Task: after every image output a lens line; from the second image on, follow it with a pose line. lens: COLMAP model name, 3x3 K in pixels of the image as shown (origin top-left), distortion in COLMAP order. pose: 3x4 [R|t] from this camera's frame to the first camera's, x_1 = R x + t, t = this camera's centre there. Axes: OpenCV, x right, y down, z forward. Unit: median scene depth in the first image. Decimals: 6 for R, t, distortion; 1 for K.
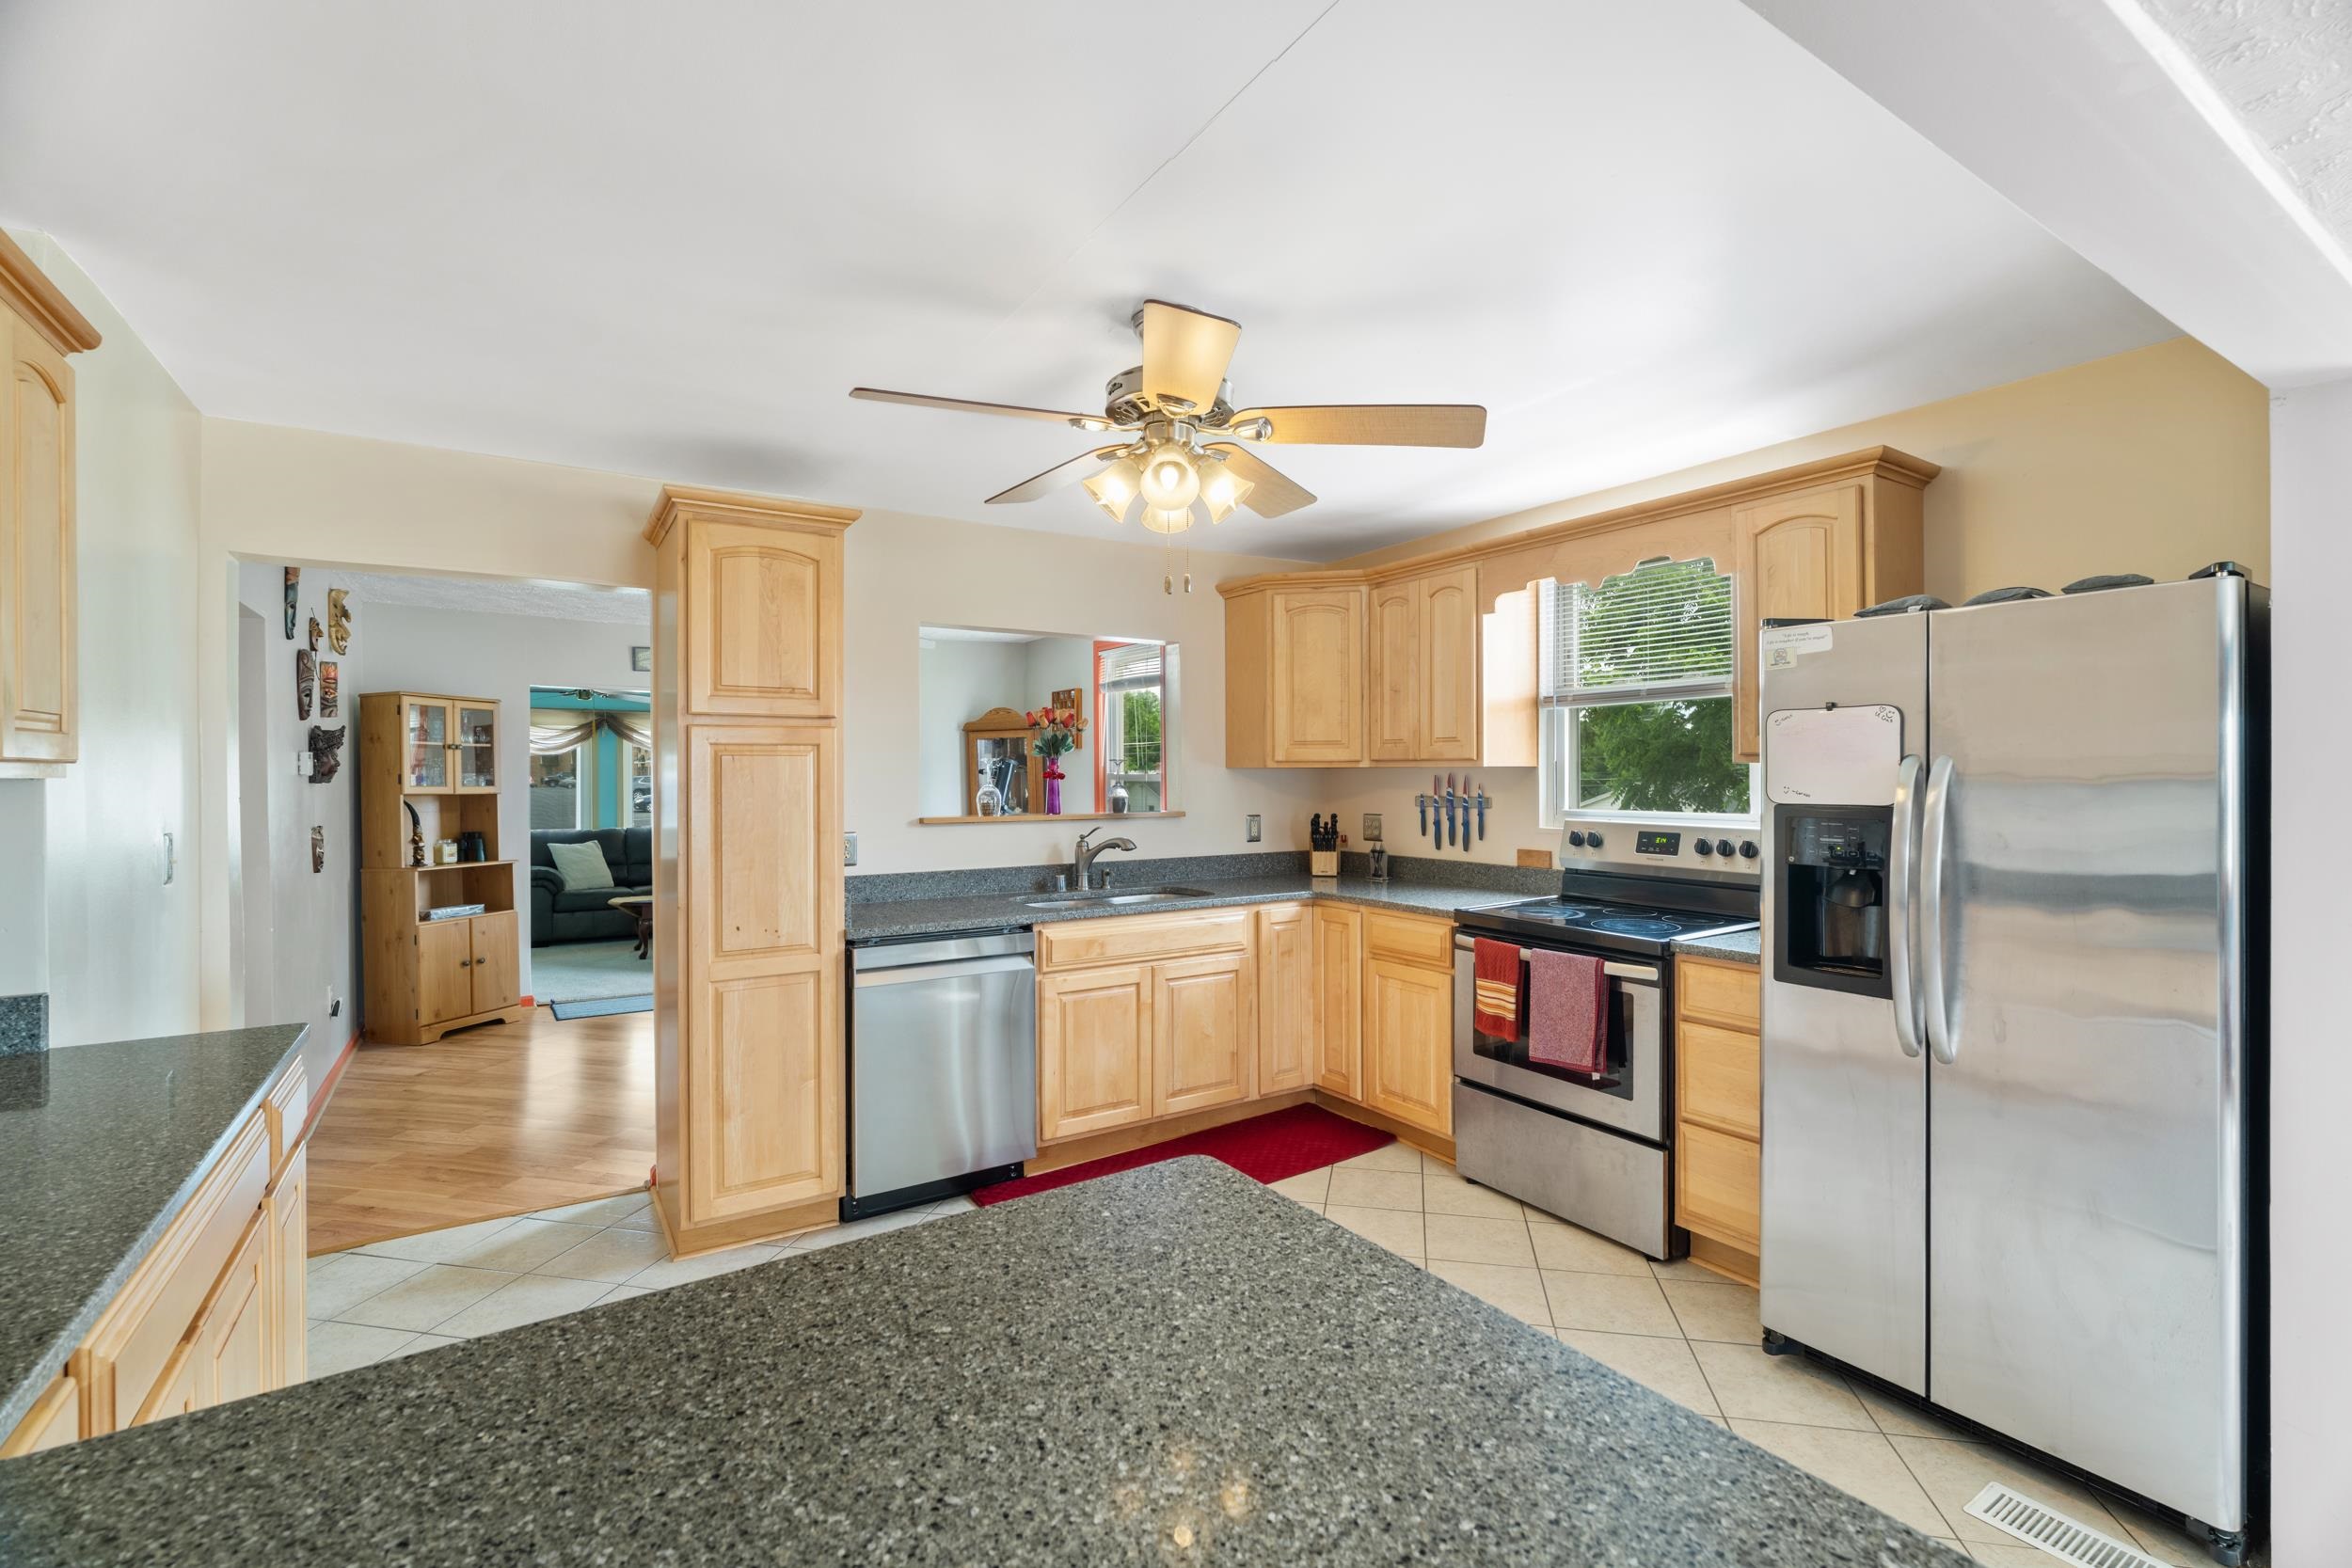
lens RADIAL K [[1033.2, 0, 1164.0], [0, 1033.2, 779.0], [0, 0, 1]] dist [-0.006819, 0.000143]
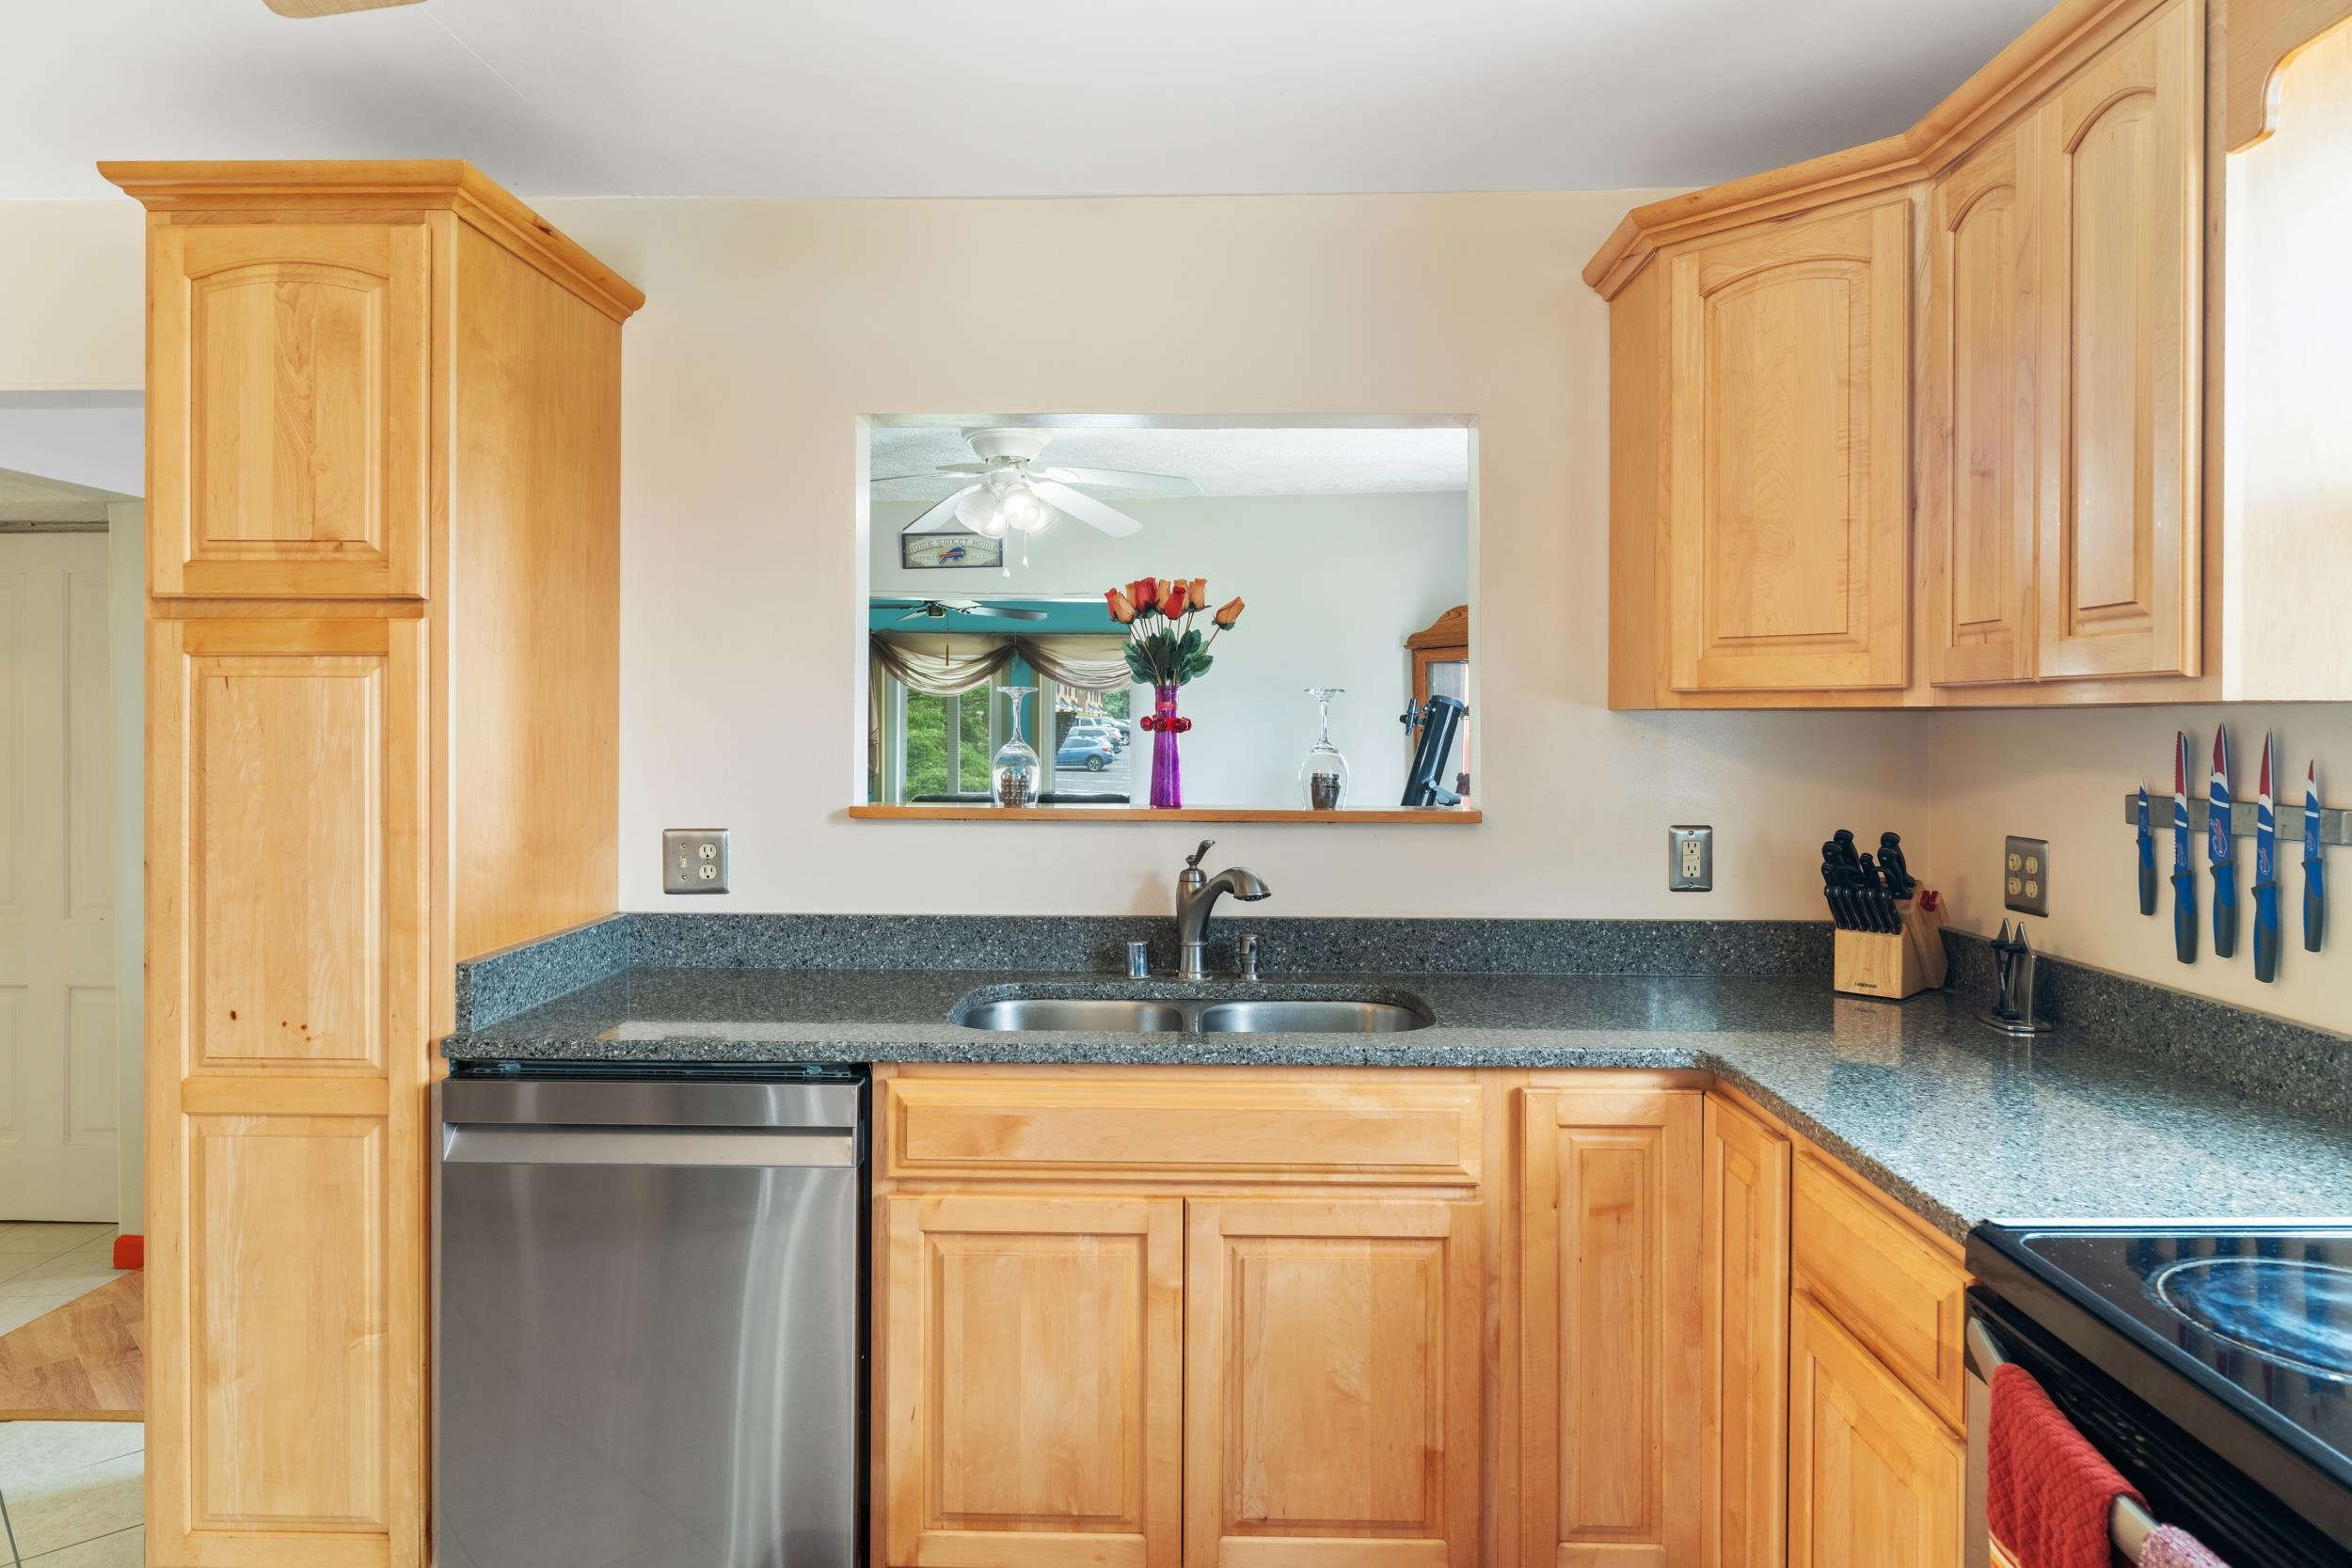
lens RADIAL K [[1441.4, 0, 1170.4], [0, 1441.4, 736.5], [0, 0, 1]] dist [-0.004485, -0.000817]
pose [[0.833208, 0.012211, -0.552825, 0.269252], [-0.010375, 0.999925, 0.006449, -0.001933], [0.552862, 0.000362, 0.833273, 0.487926]]
